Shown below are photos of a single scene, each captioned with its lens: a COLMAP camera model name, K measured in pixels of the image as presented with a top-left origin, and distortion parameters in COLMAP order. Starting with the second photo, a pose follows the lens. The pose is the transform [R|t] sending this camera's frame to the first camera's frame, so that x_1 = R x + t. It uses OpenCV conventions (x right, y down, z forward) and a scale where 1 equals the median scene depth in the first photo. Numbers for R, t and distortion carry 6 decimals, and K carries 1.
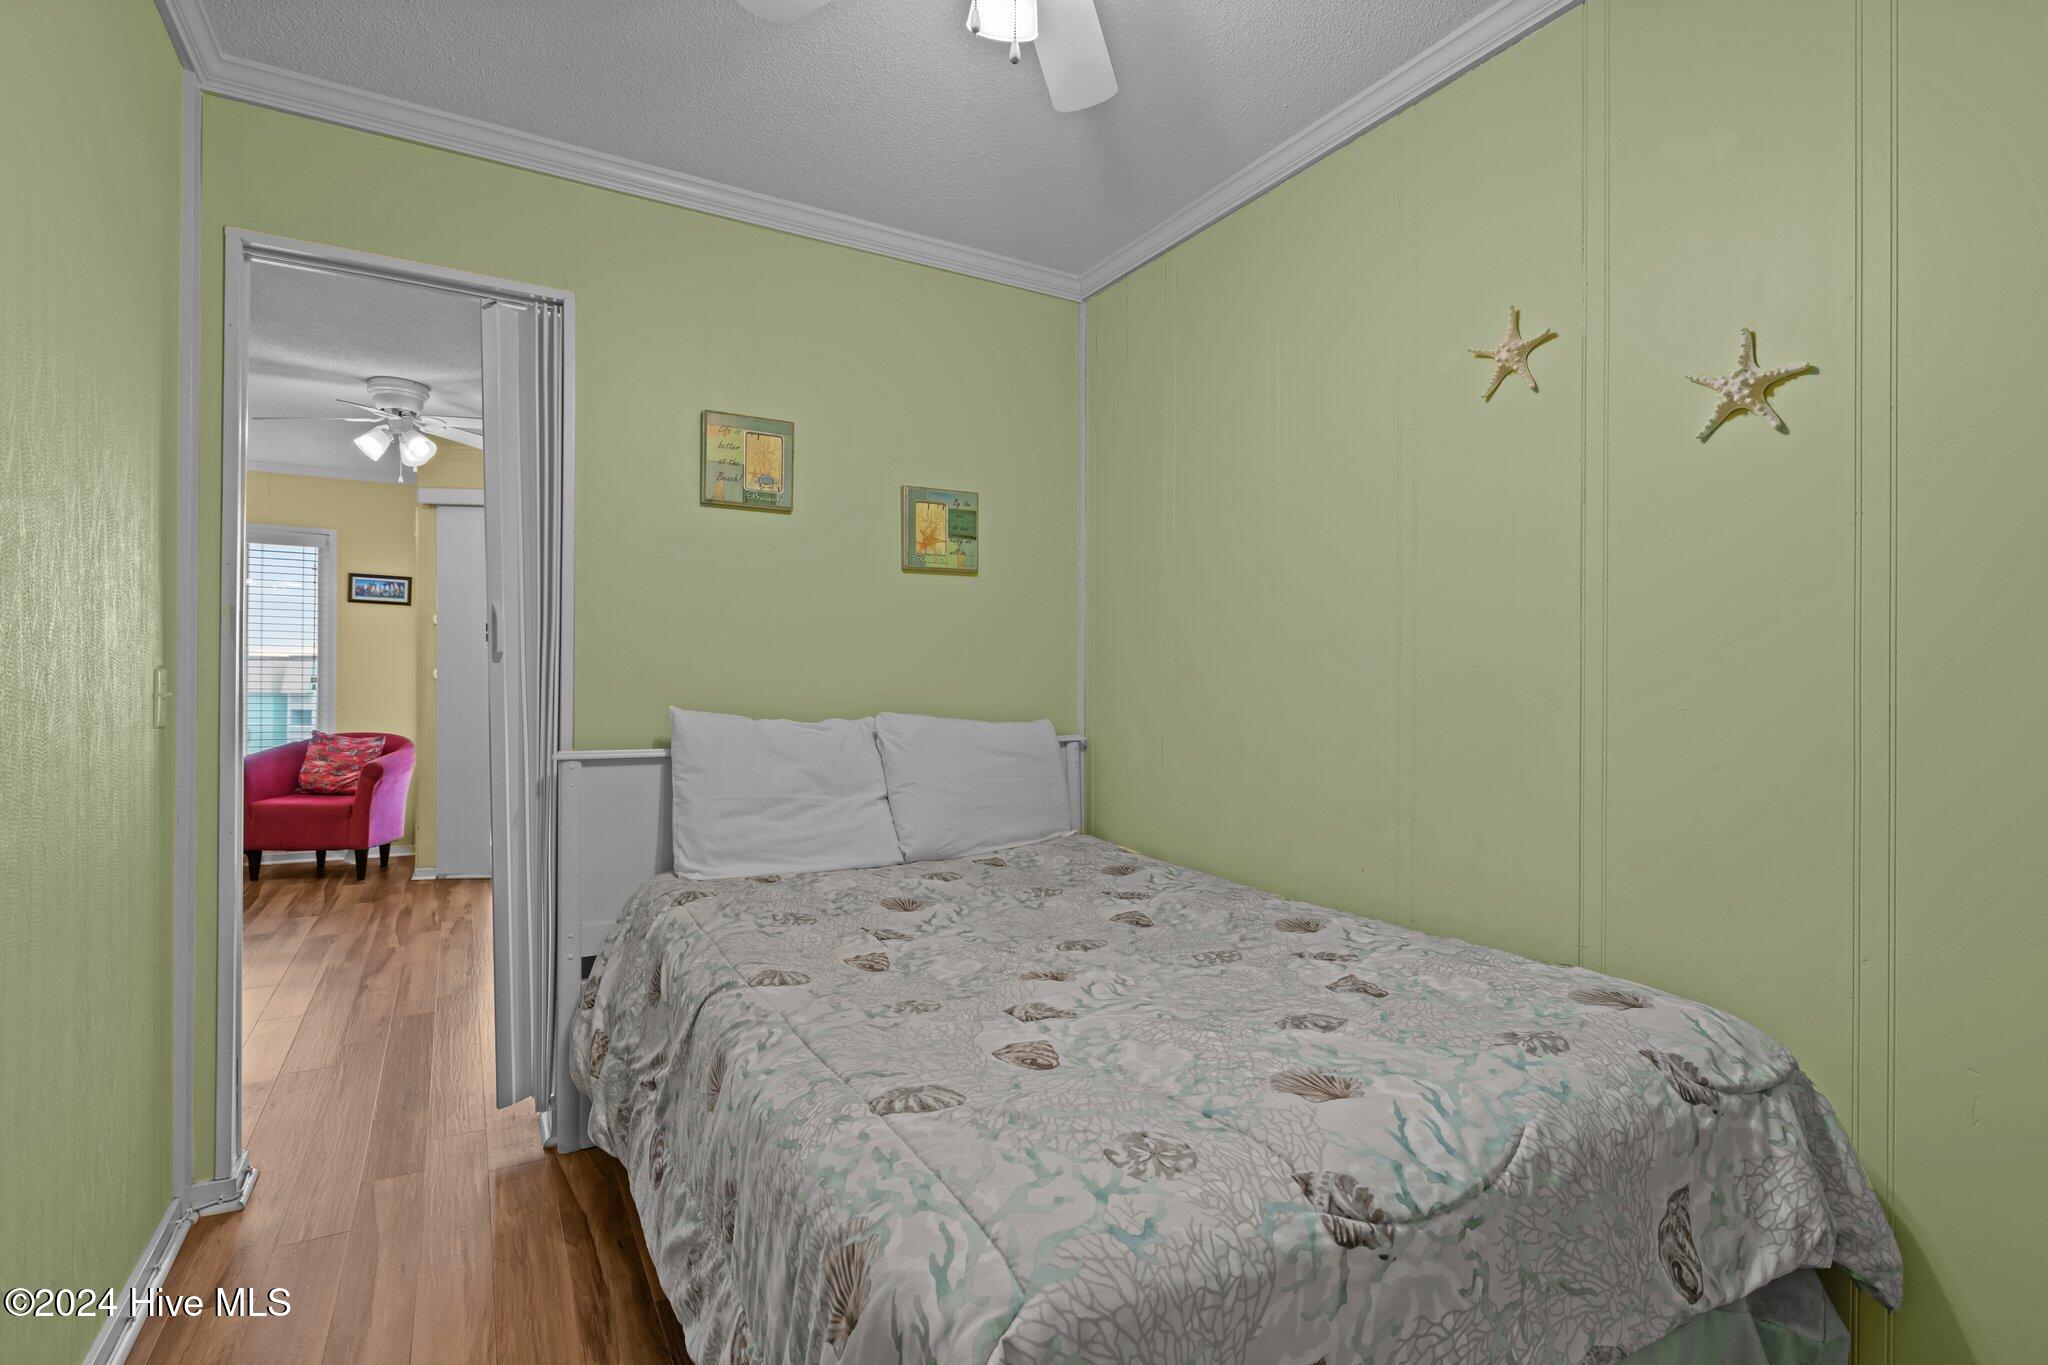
lens RADIAL K [[979.8, 0, 1024.0], [0, 979.8, 682.5], [0, 0, 1]] dist [-0.003955, 0.000595]
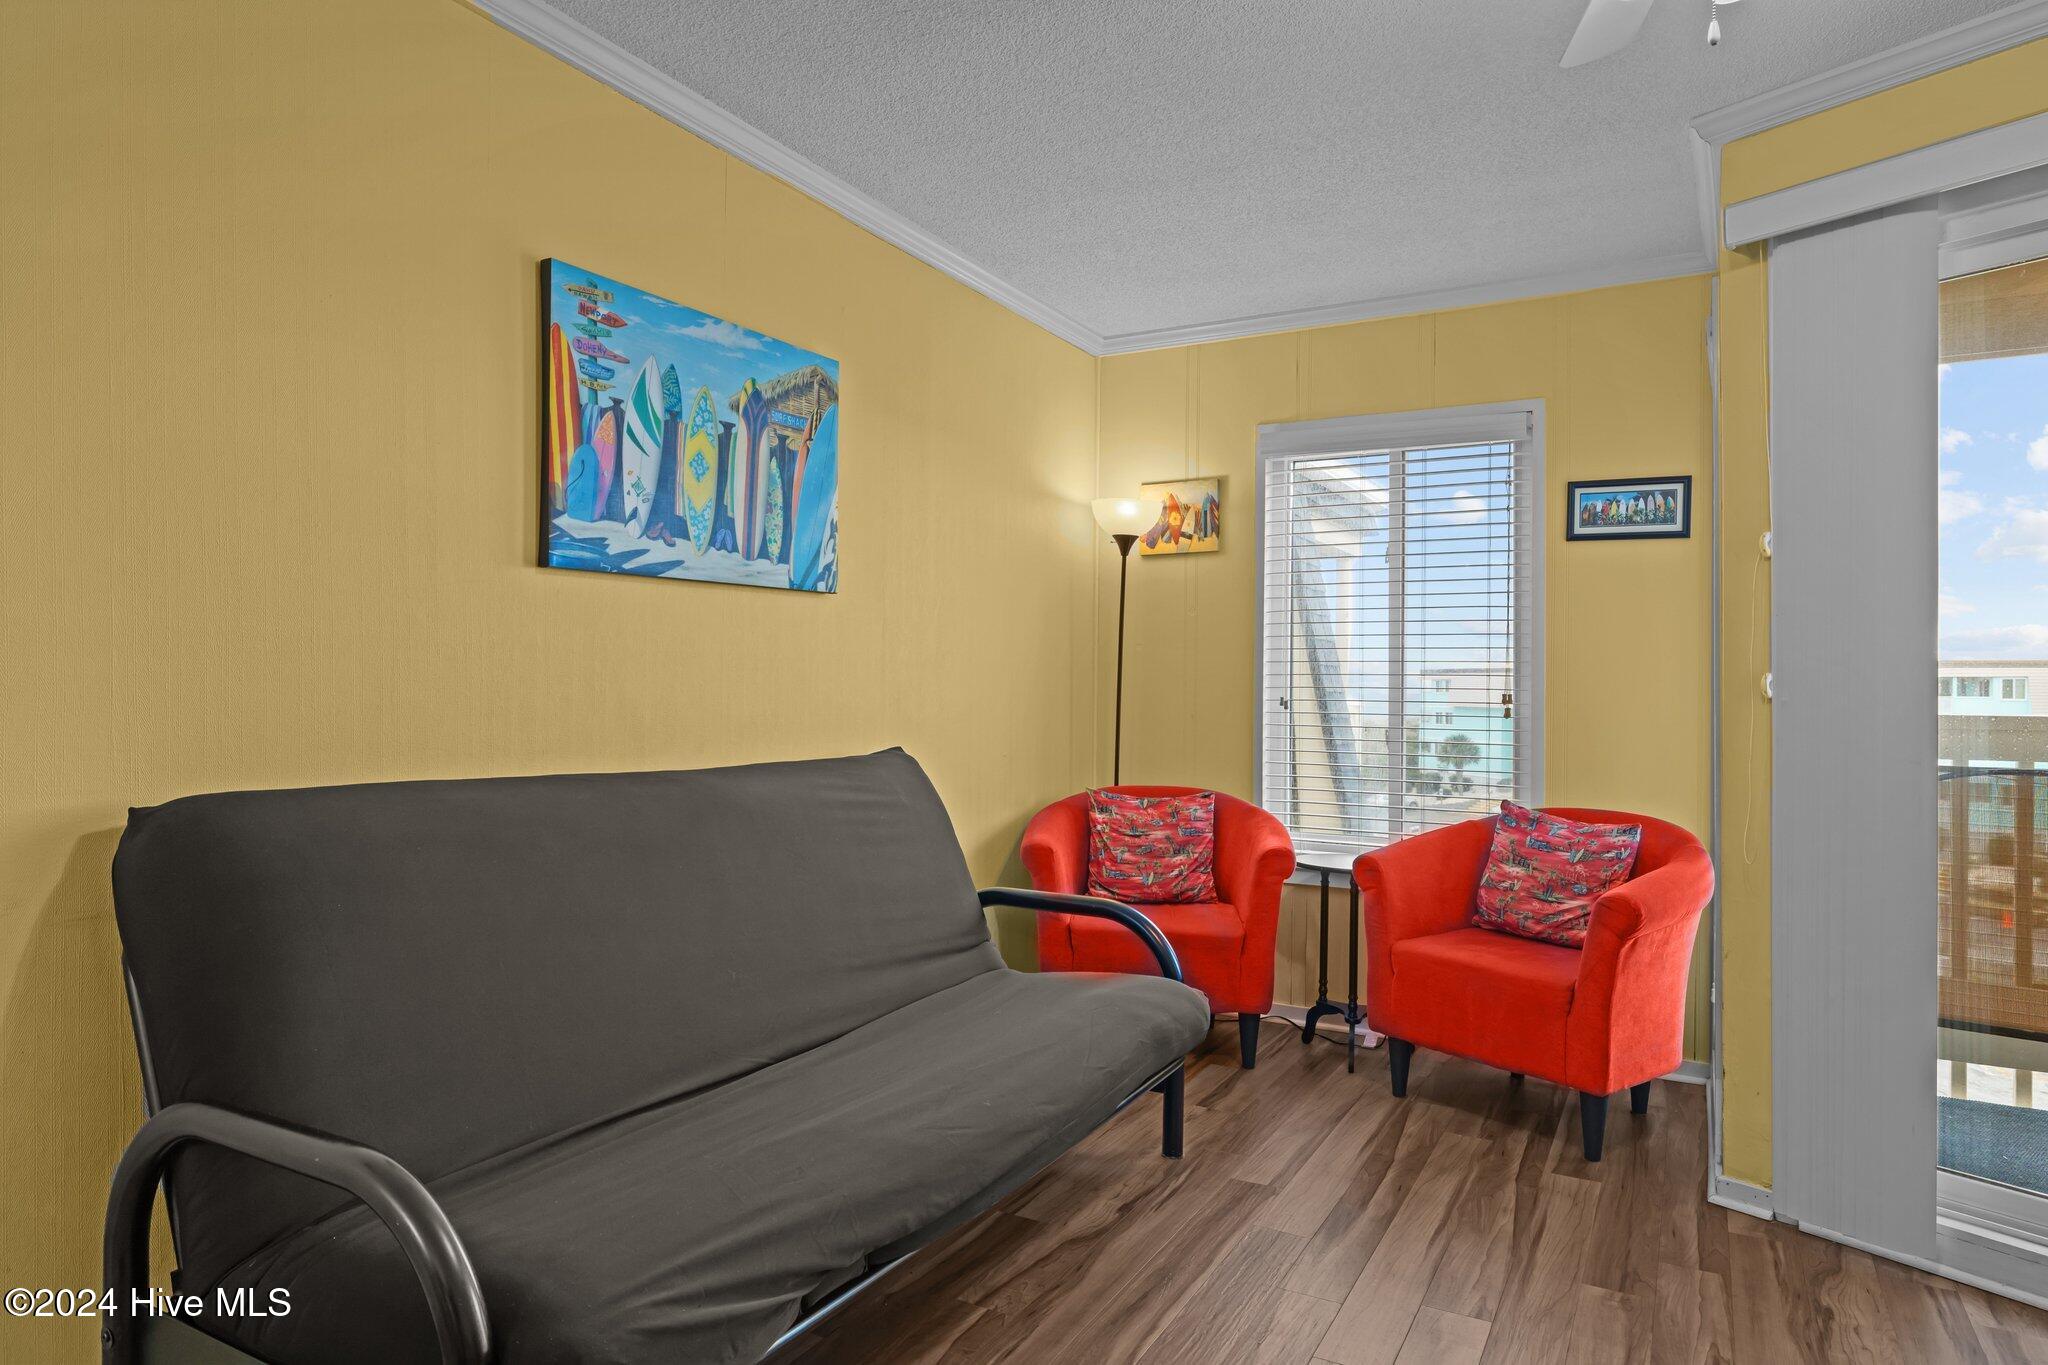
lens RADIAL K [[1203.6, 0, 1024.0], [0, 1203.6, 682.5], [0, 0, 1]] dist [-0.006974, 0.000956]
pose [[0.510650, -0.008365, -0.859748, -0.322209], [-0.001709, 0.999941, -0.010744, -0.003903], [0.859787, 0.006956, 0.510606, 0.473129]]
